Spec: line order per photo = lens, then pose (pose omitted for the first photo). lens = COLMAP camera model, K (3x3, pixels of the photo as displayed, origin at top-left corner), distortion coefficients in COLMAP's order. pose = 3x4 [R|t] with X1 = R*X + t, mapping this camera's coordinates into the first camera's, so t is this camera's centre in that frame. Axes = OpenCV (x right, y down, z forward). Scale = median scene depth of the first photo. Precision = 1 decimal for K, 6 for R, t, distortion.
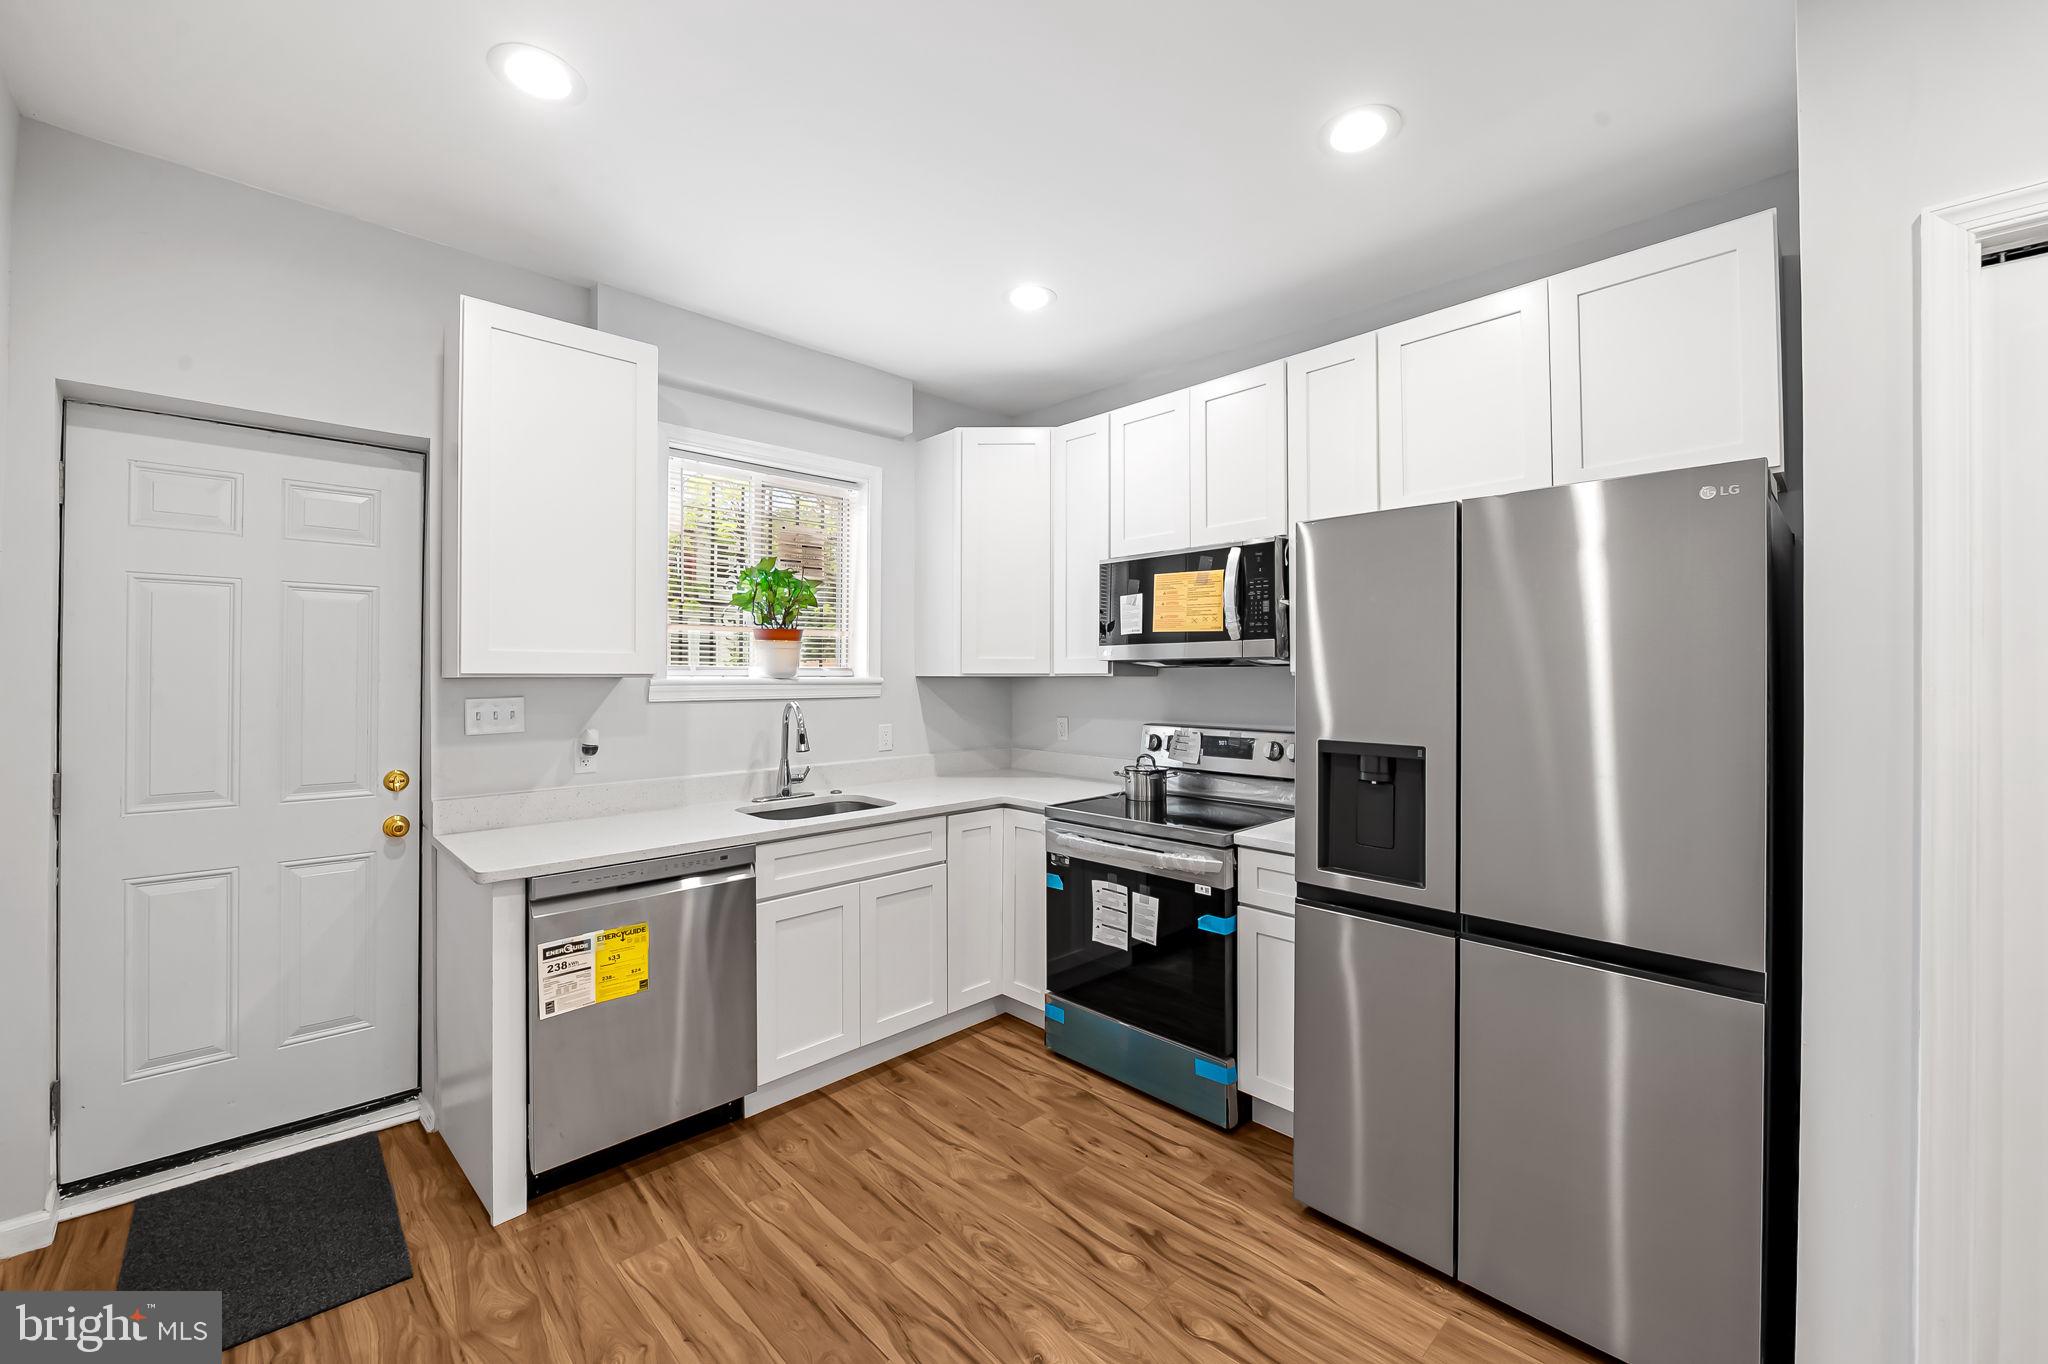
lens RADIAL K [[816.8, 0, 1036.1], [0, 816.8, 669.7], [0, 0, 1]] dist [-0.008719, -0.000844]
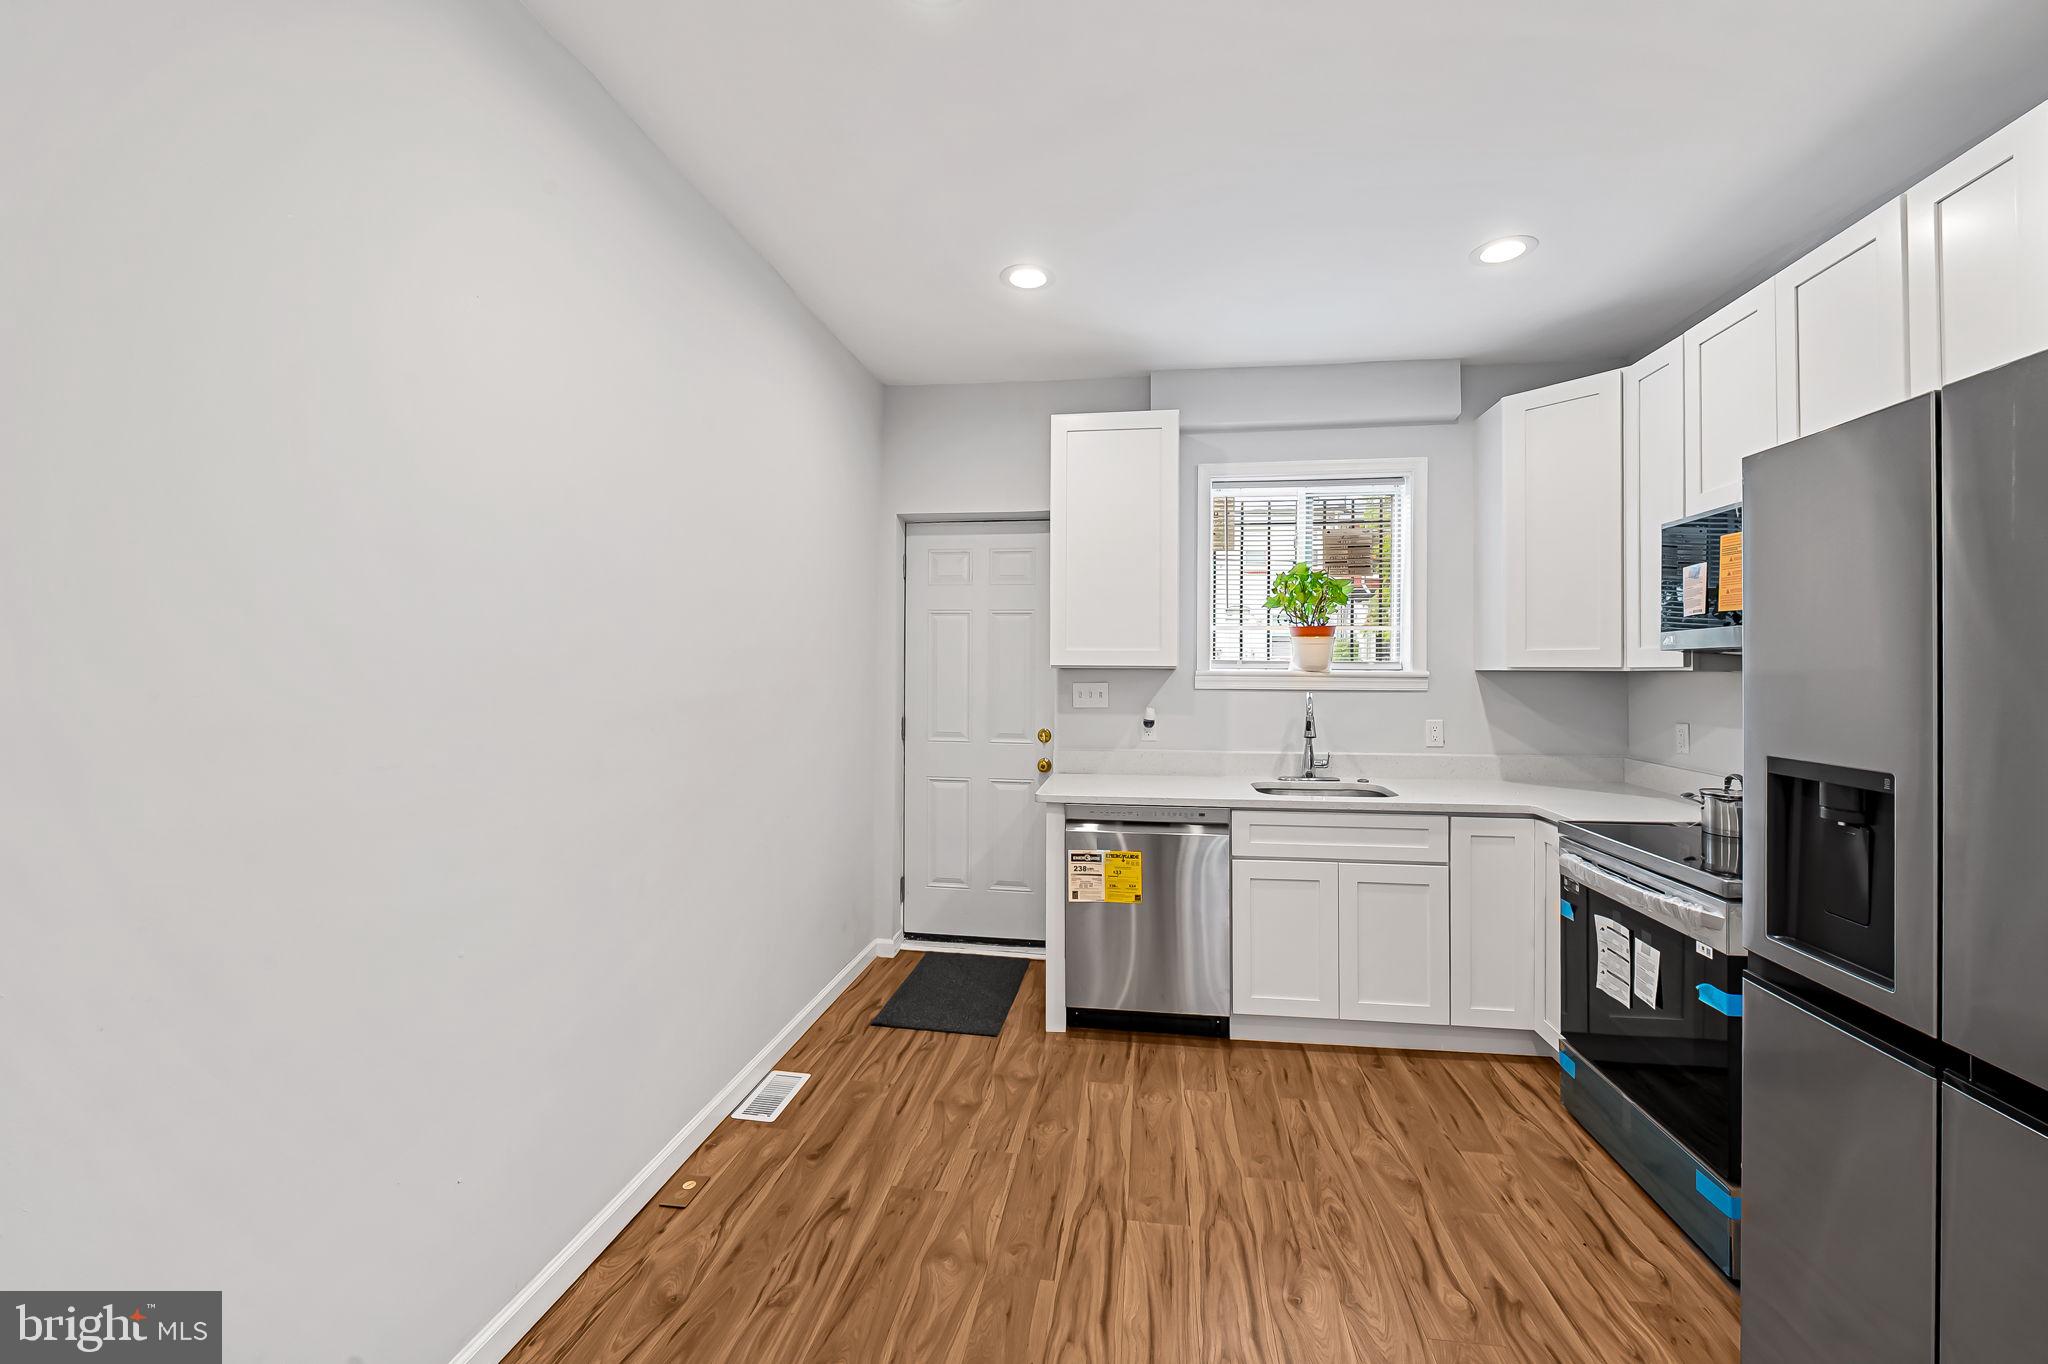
lens RADIAL K [[816.8, 0, 1033.4], [0, 816.8, 663.8], [0, 0, 1]] dist [-0.008719, -0.000844]
pose [[0.608714, -0.002207, -0.793387, 0.389676], [-0.001981, 0.999989, -0.004302, 0.007141], [0.793387, 0.004191, 0.608703, 0.040096]]
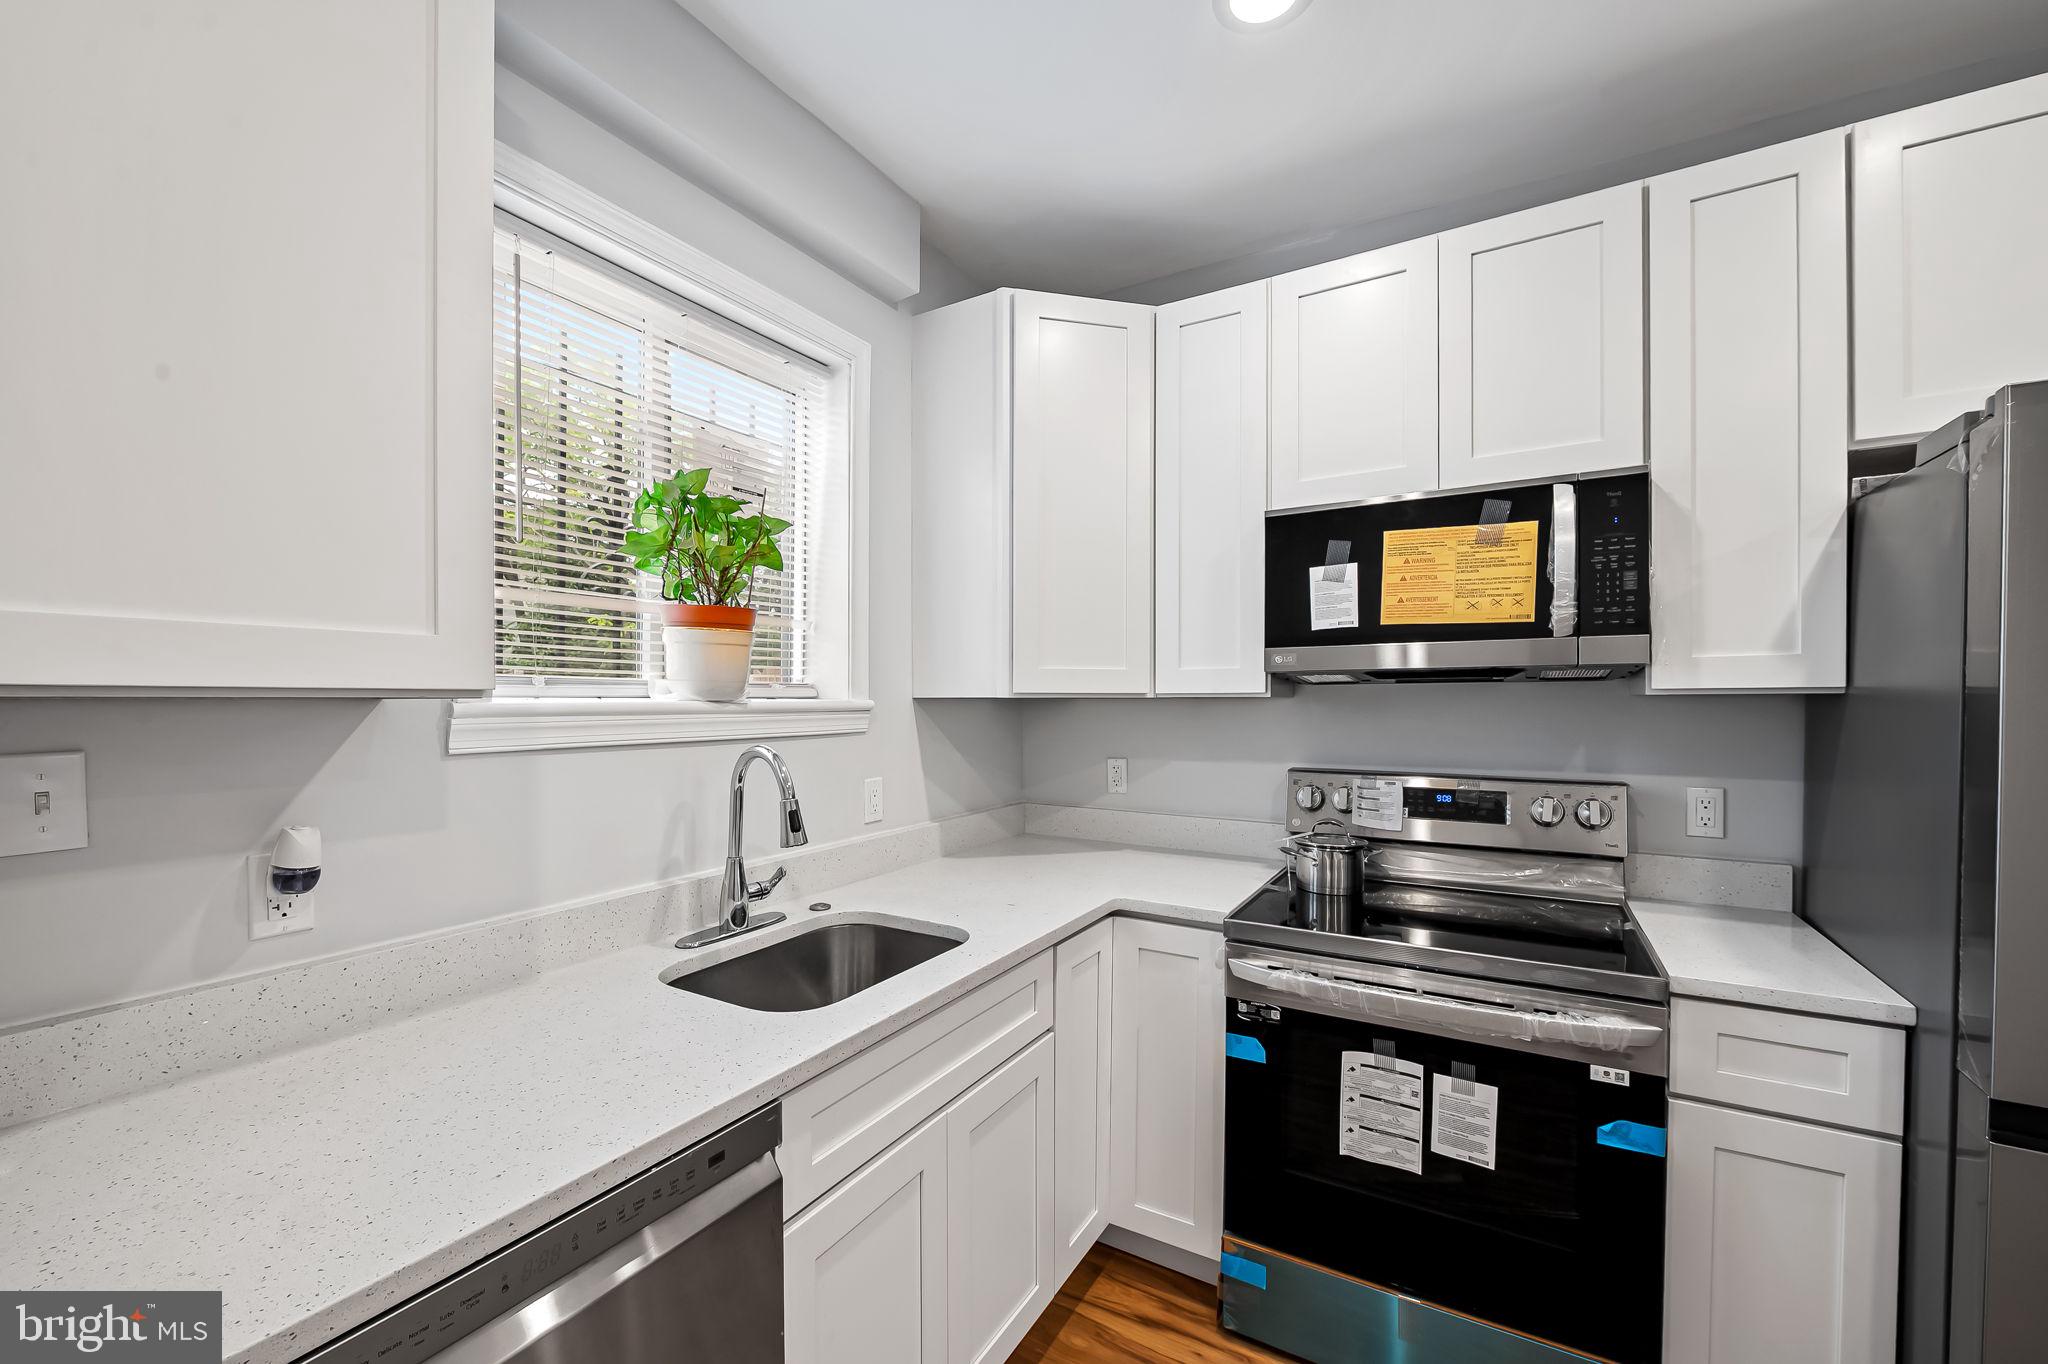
lens RADIAL K [[816.8, 0, 1031.8], [0, 816.8, 704.1], [0, 0, 1]] dist [-0.008719, -0.000844]
pose [[0.967408, -0.002692, 0.253207, -0.295391], [-0.000253, 0.999933, 0.011596, 0.007260], [-0.253221, -0.011282, 0.967343, 0.518600]]
